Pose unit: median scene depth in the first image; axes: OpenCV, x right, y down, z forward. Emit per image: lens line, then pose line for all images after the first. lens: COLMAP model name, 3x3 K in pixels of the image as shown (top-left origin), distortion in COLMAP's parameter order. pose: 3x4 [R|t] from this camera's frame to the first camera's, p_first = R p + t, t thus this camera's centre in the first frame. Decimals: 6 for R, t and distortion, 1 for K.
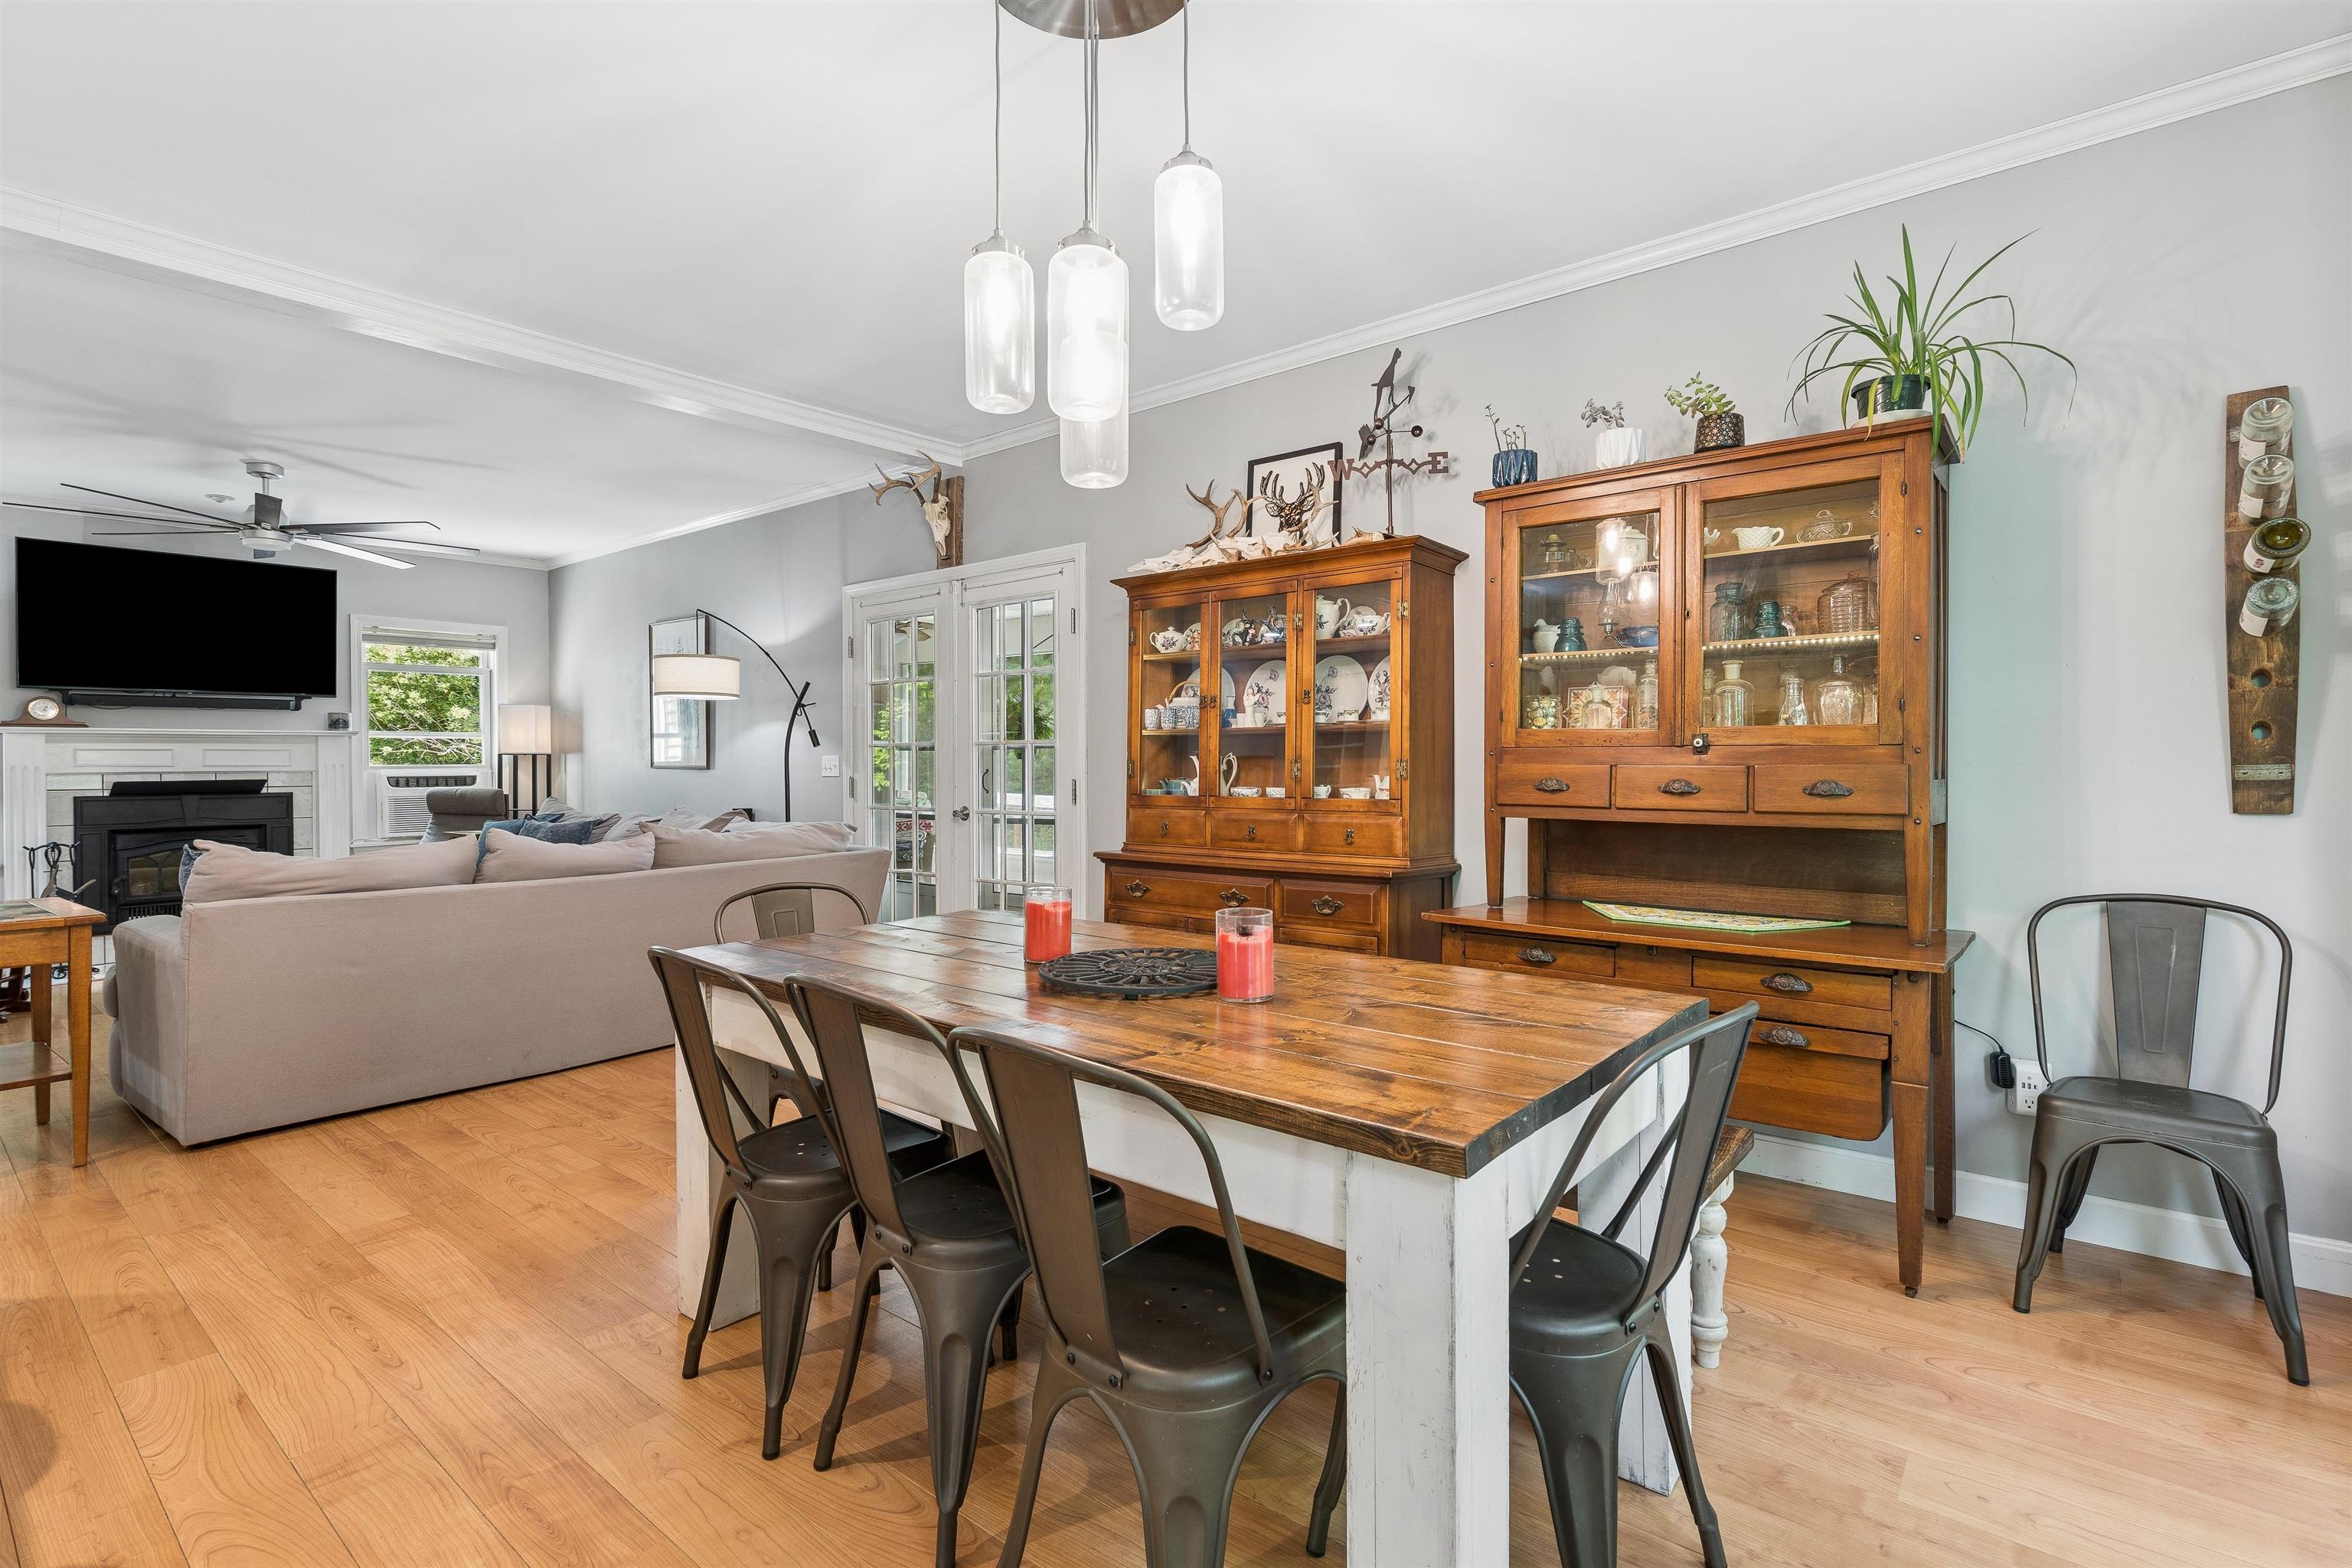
lens RADIAL K [[1101.2, 0, 1169.7], [0, 1101.2, 777.9], [0, 0, 1]] dist [-0.001512, 0.000331]
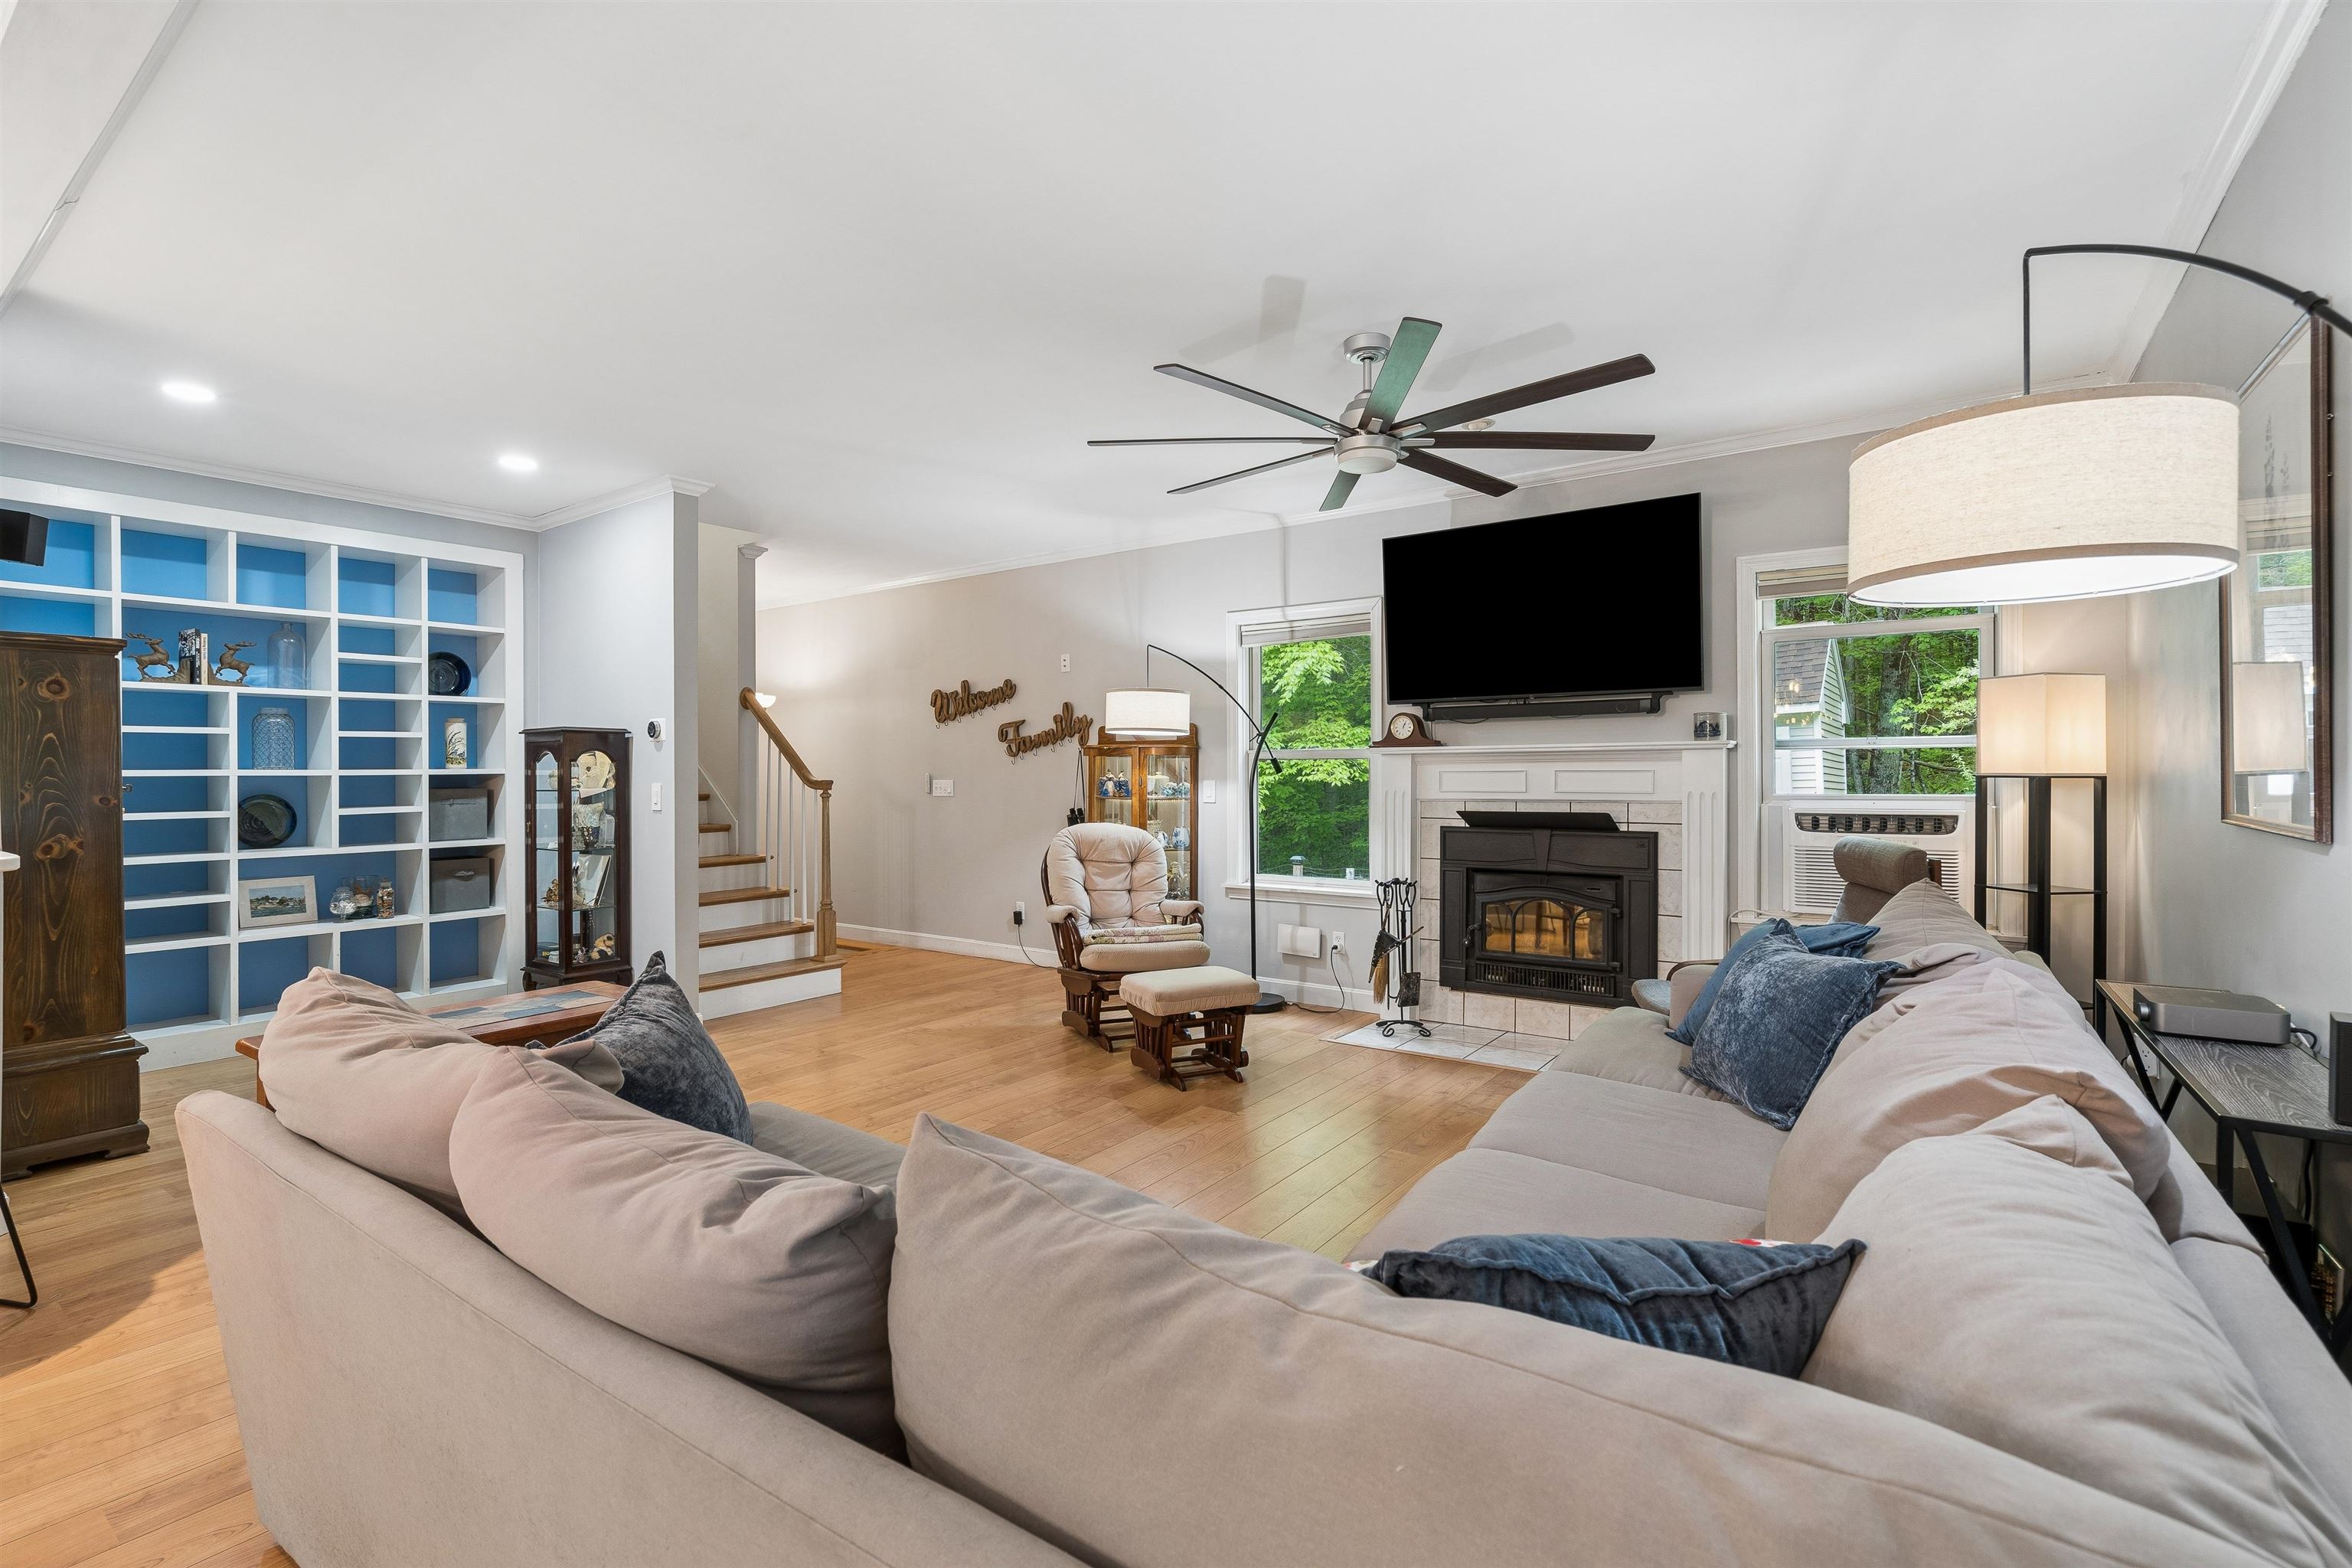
lens RADIAL K [[1058.5, 0, 1172.0], [0, 1058.5, 775.2], [0, 0, 1]] dist [-0.000593, 0.000202]
pose [[0.064491, 0.006255, -0.997899, -0.177126], [-0.011660, 0.999917, 0.005515, -0.025525], [0.997850, 0.011280, 0.064559, 0.740923]]
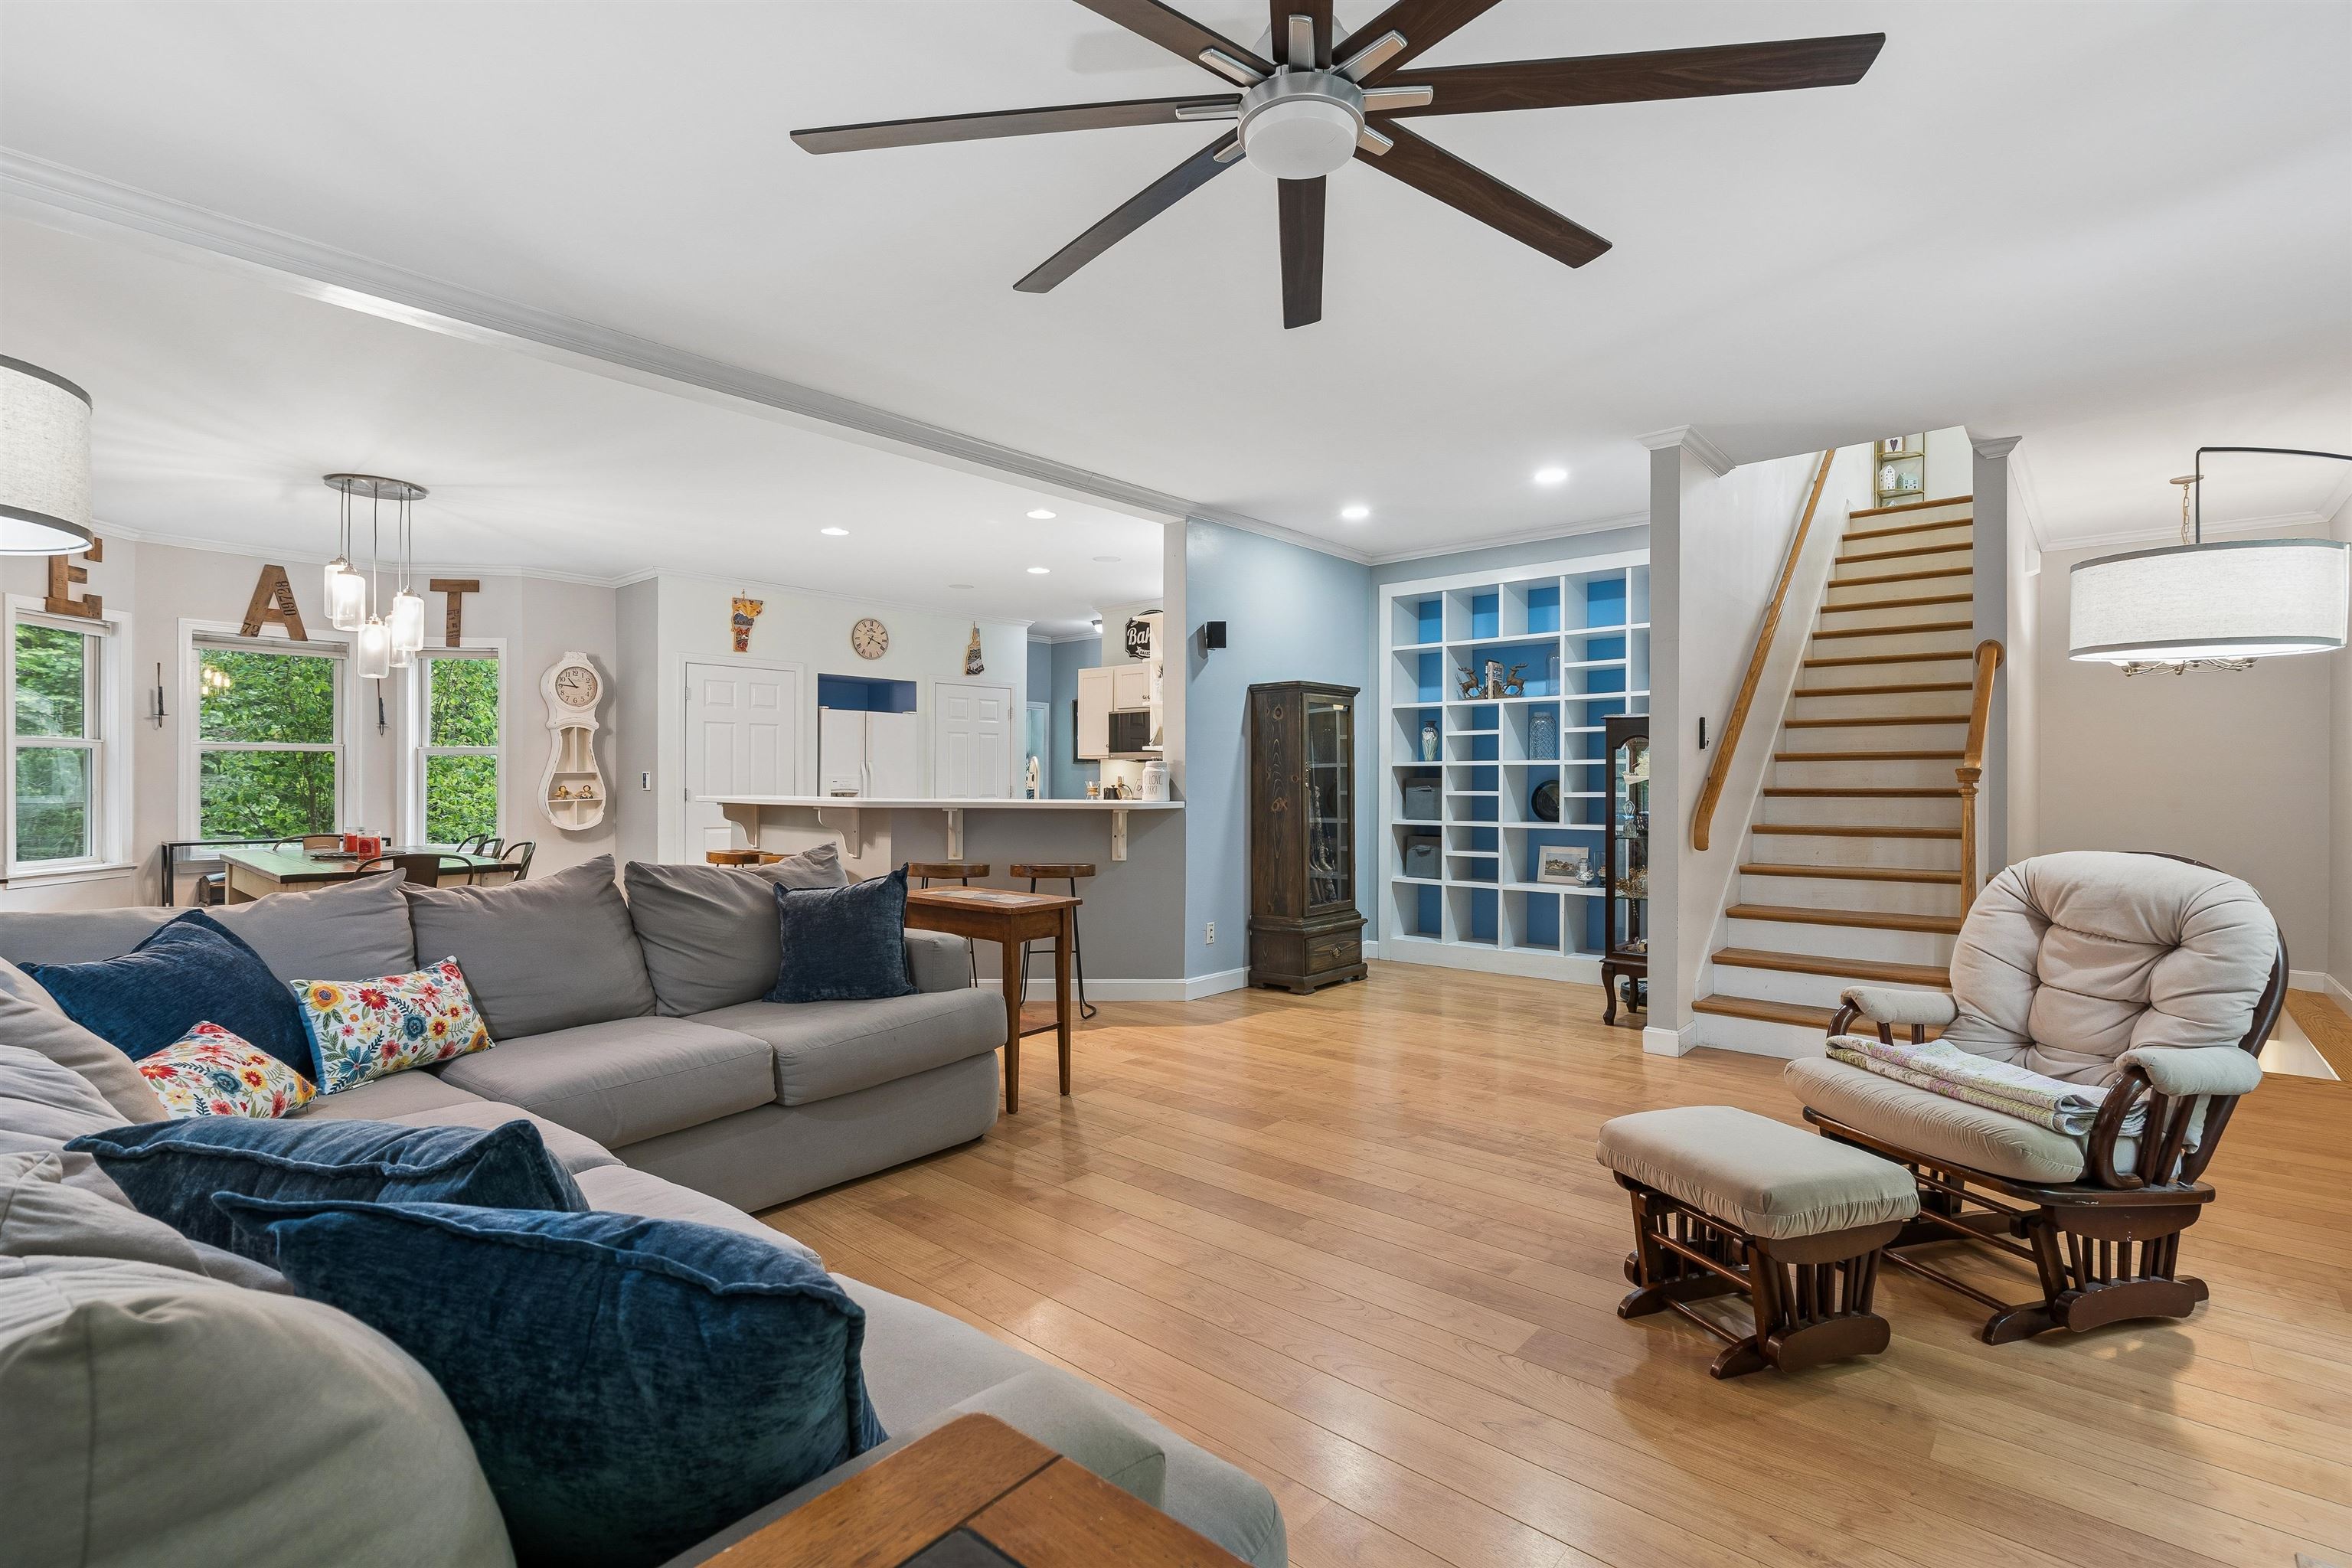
lens RADIAL K [[1069.8, 0, 1166.6], [0, 1069.8, 780.0], [0, 0, 1]] dist [-0.002126, -0.000726]
pose [[-0.999364, 0.002233, 0.035584, -0.694814], [0.002843, 0.999850, 0.017093, -0.017259], [-0.035541, 0.017184, -0.999220, 1.168578]]
